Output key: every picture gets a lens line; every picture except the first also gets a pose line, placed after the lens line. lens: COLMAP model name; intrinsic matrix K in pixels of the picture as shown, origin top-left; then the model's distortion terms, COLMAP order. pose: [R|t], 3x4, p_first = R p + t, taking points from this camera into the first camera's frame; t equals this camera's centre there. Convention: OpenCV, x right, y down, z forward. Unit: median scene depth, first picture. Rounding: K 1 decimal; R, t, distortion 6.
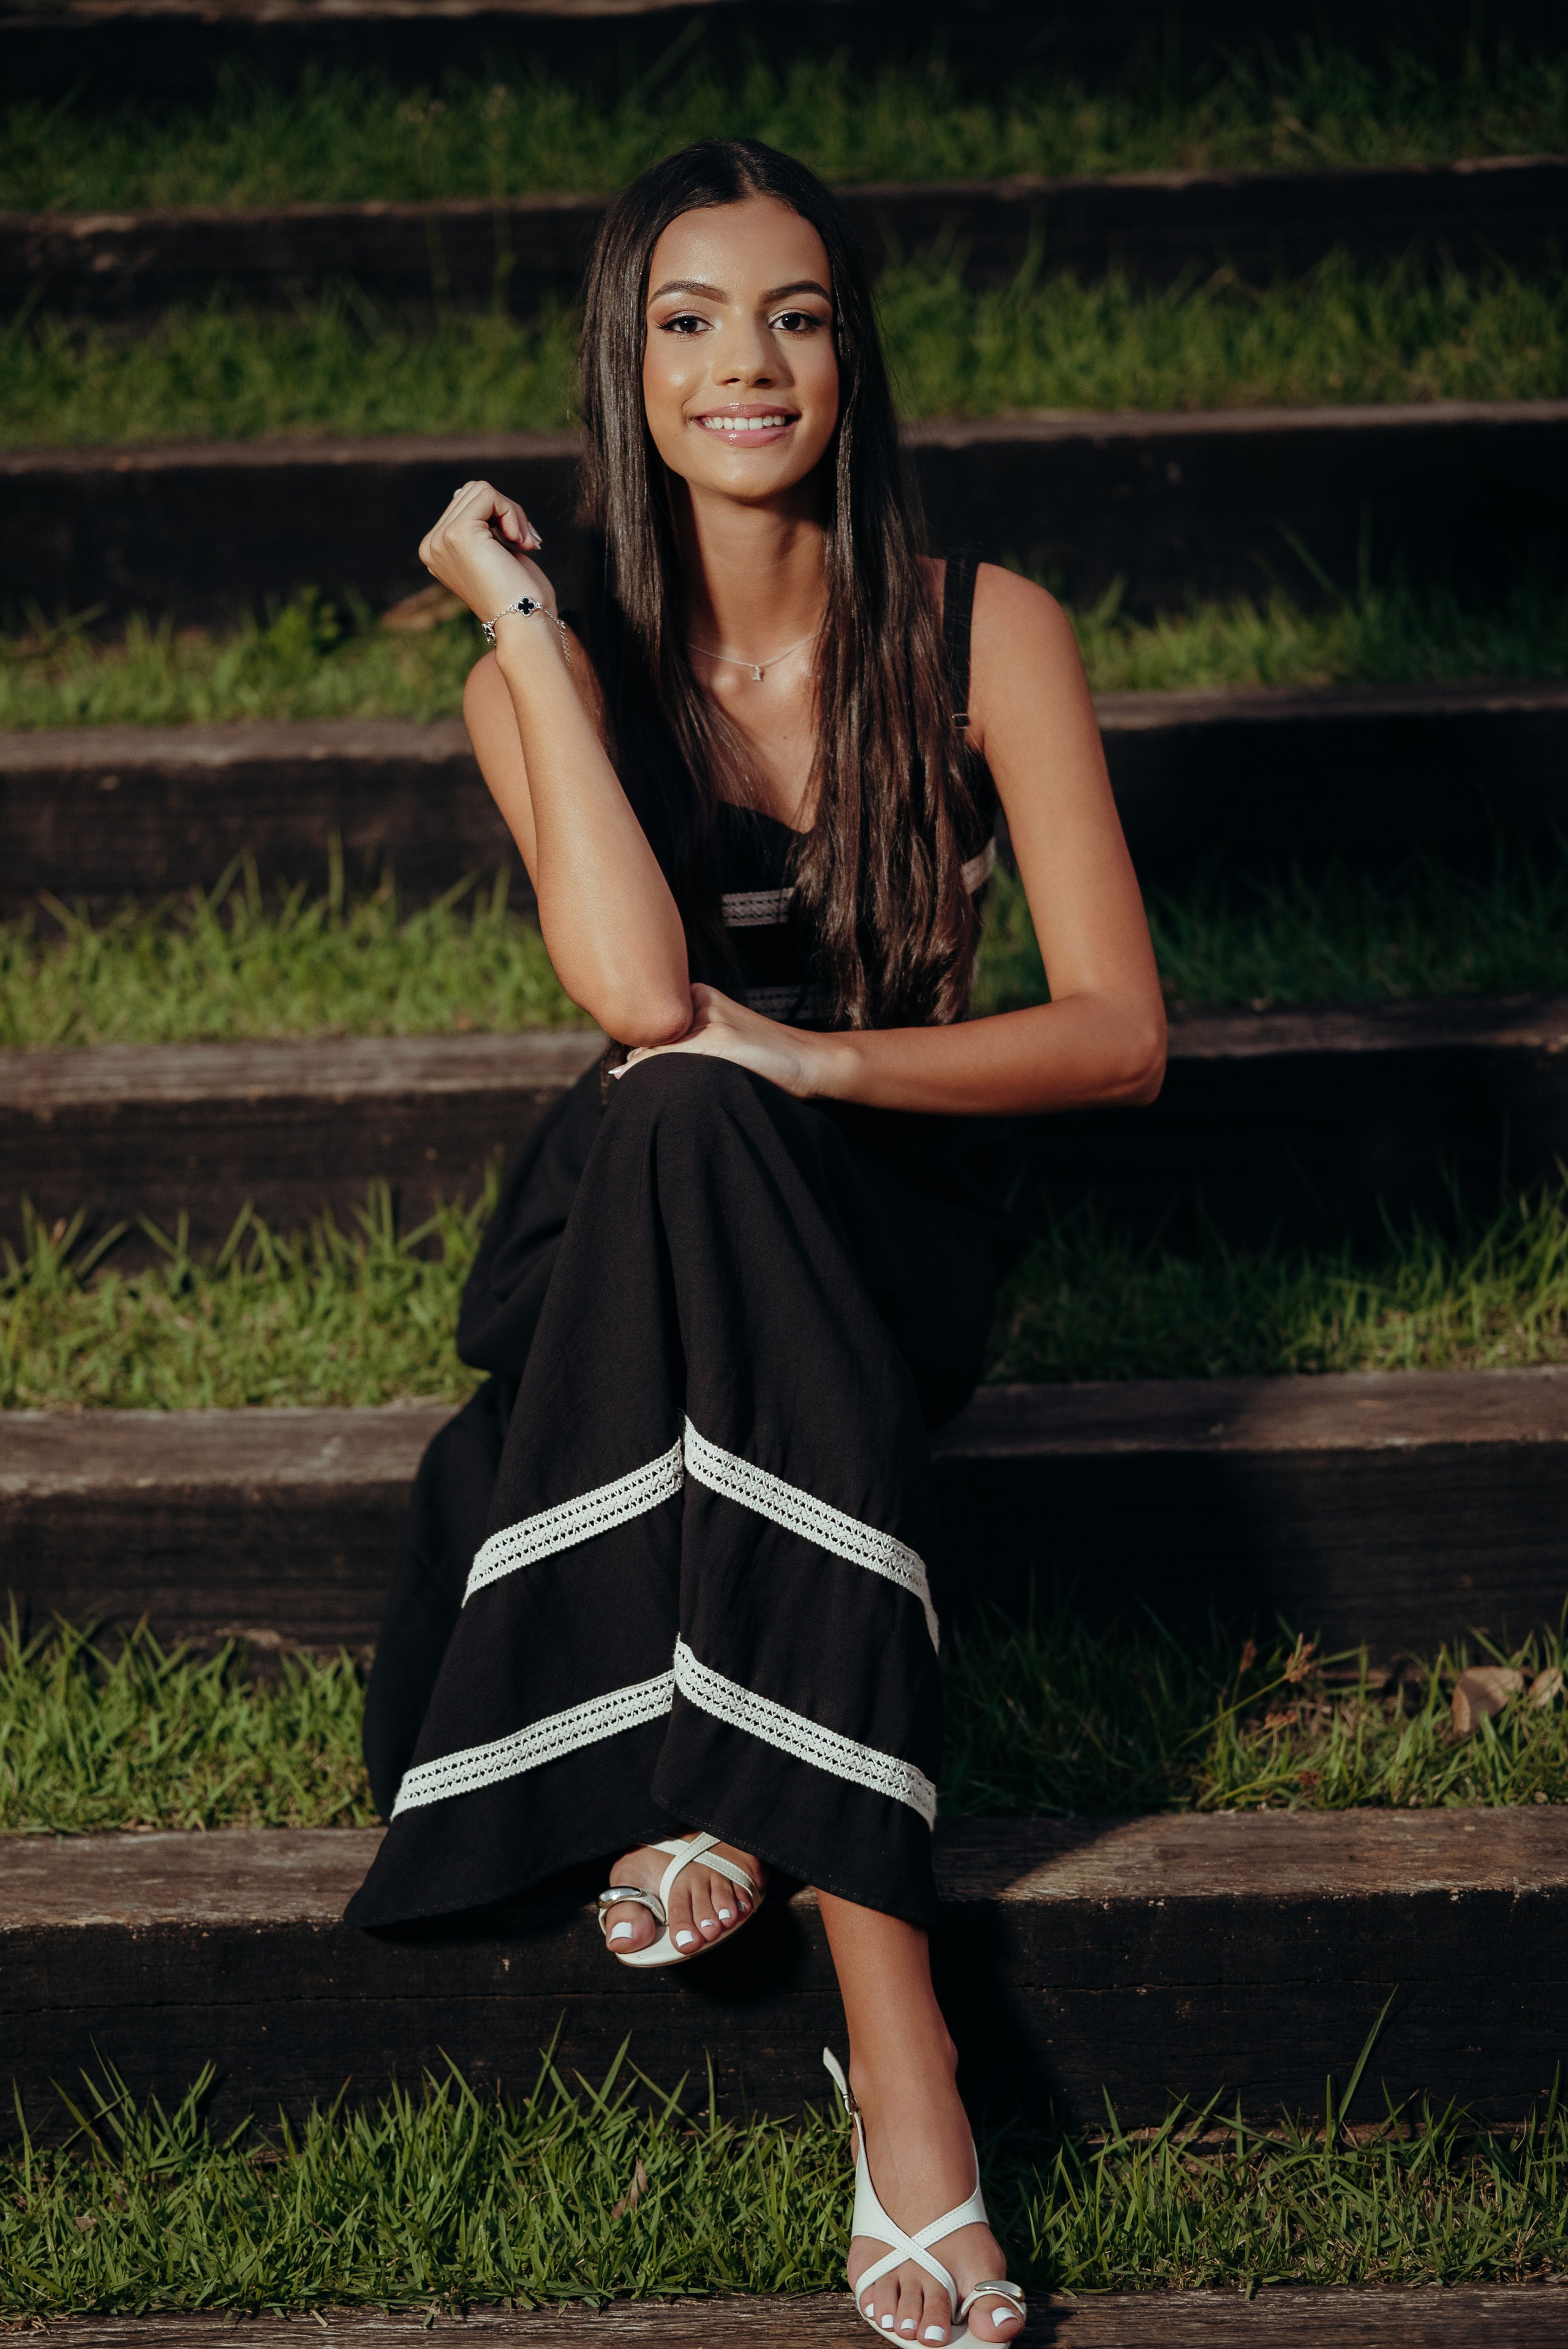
lens RADIAL K [[6013.2, 0, 964.9], [0, 6013.2, 1172.9], [0, 0, 1]] dist [0.037077, 0.054383]
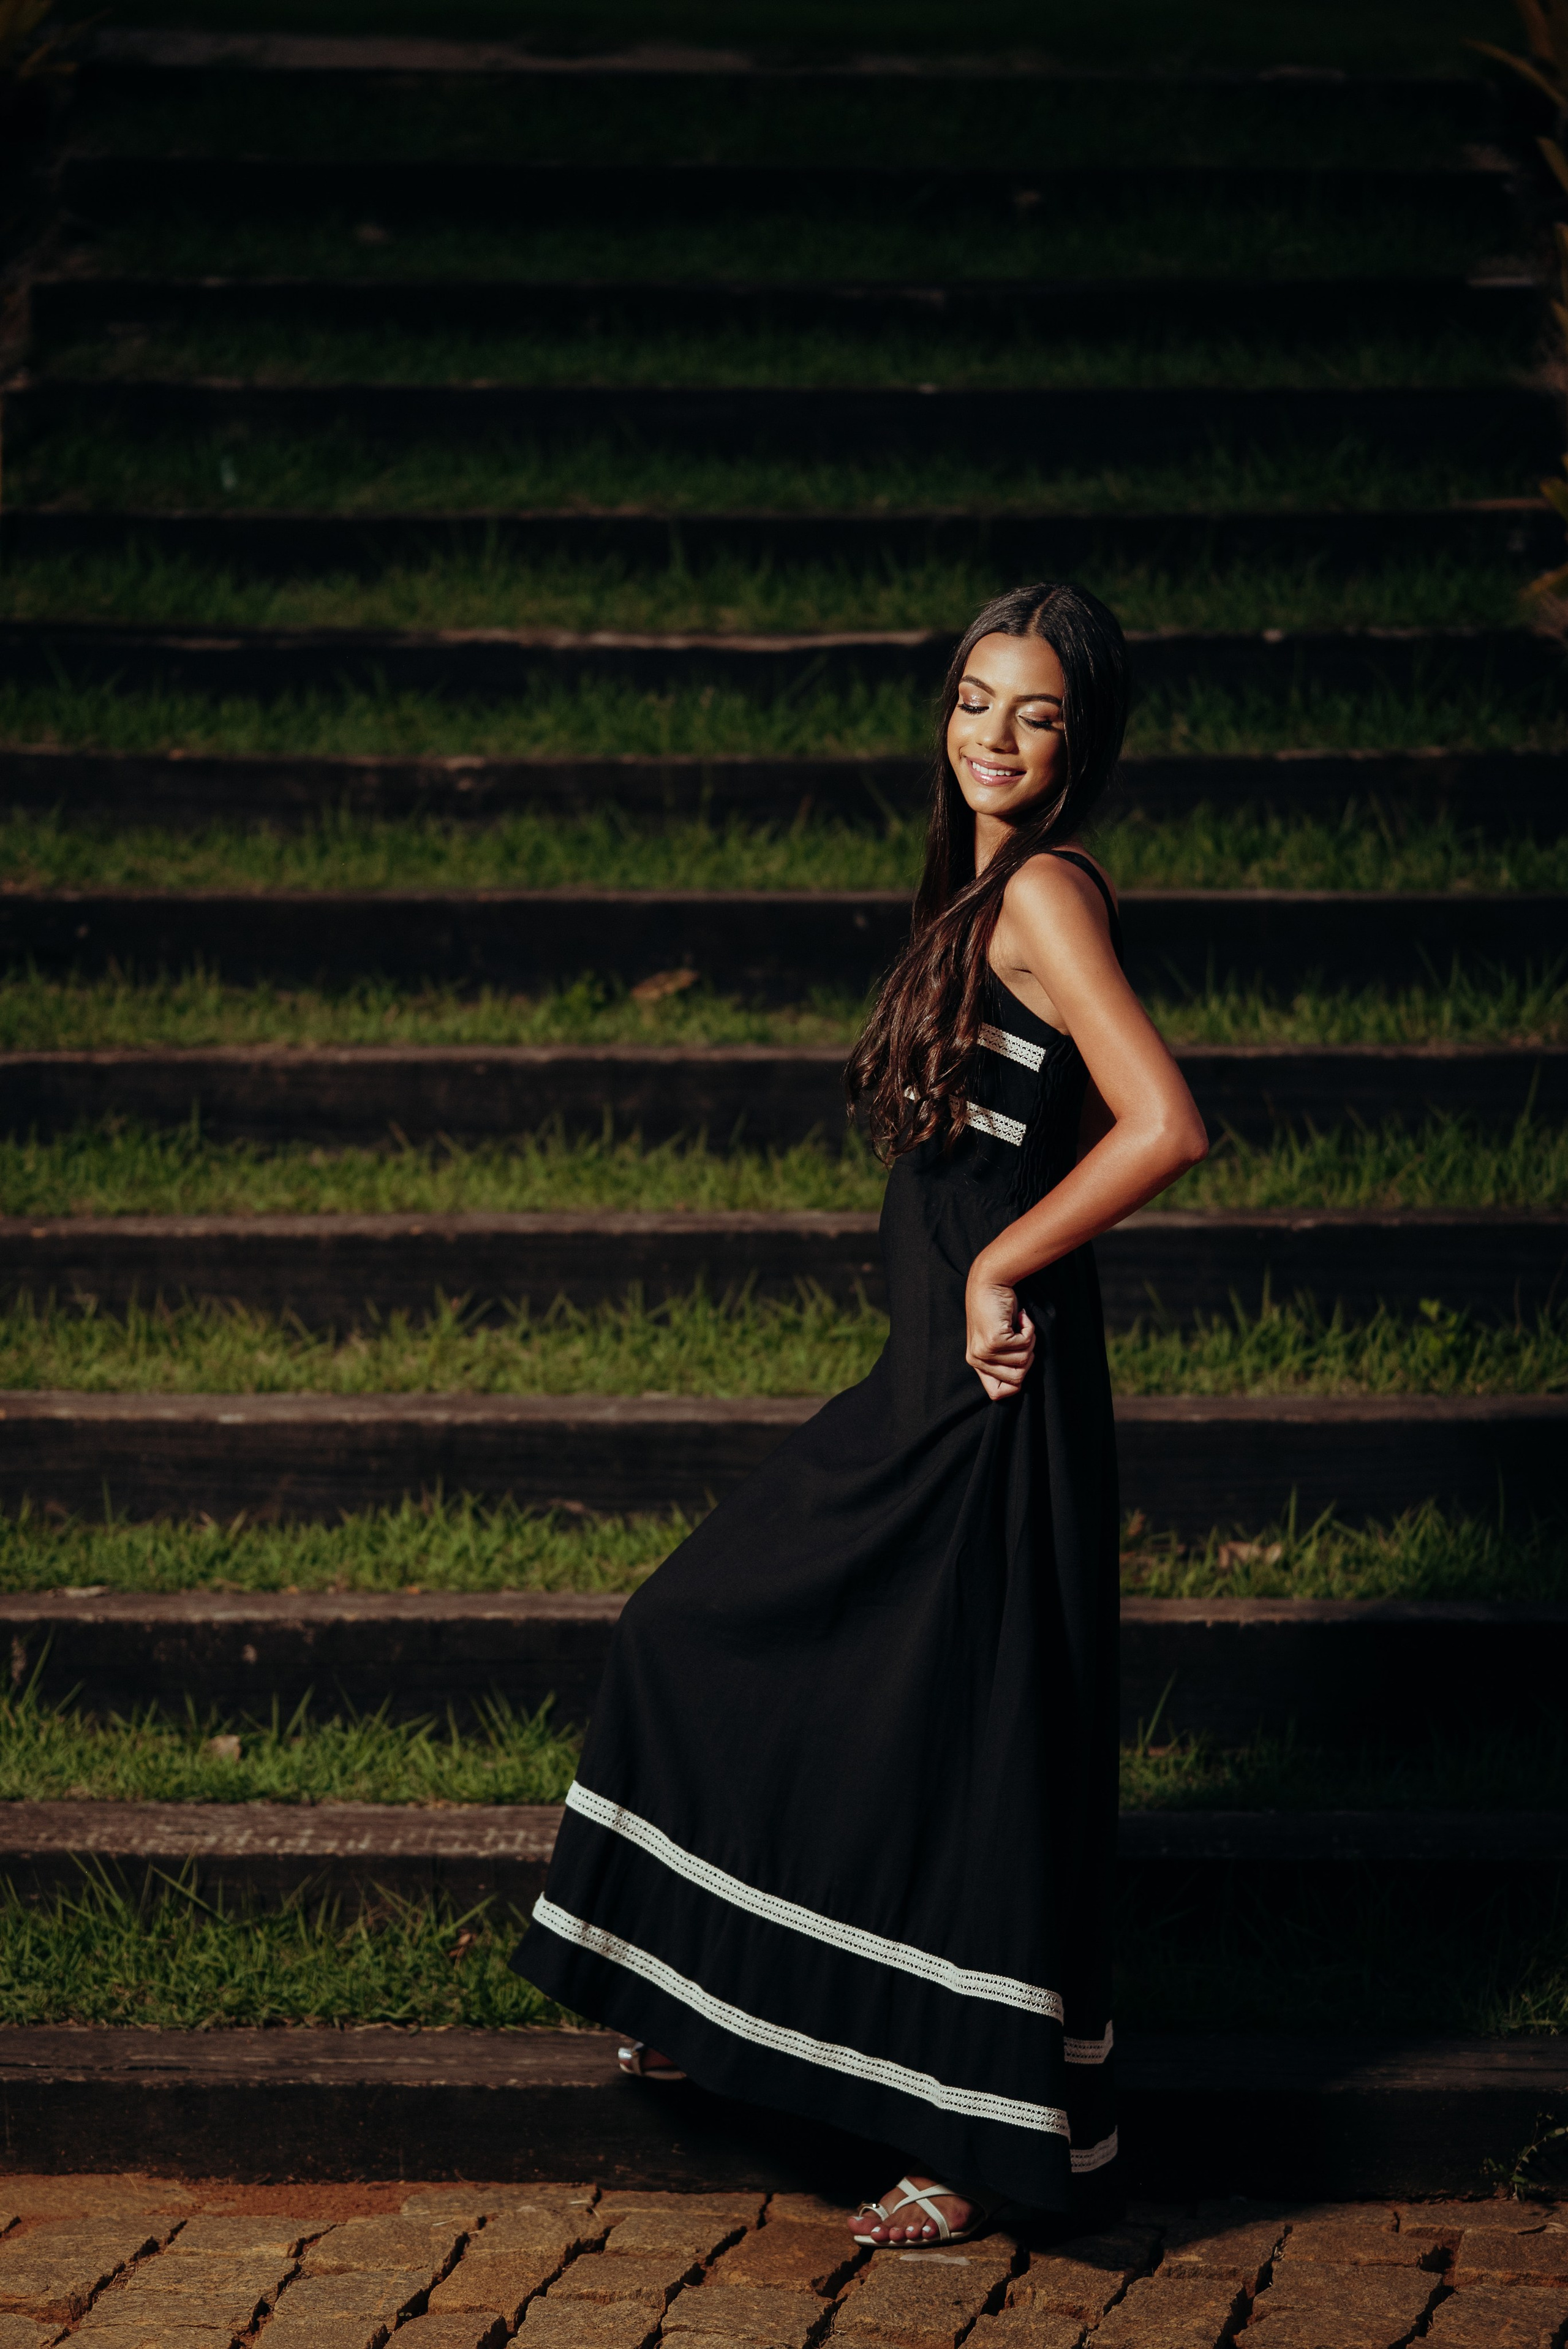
lens RADIAL K [[5753.1, 0, 784.0], [0, 5753.1, 1174.5], [0, 0, 1]] dist [0.036990, -0.028877]
pose [[0.998853, 0.036985, -0.030423, -0.002538], [-0.040010, 0.993590, -0.105726, 0.138031], [0.026318, 0.106822, 0.993930, -0.649816]]
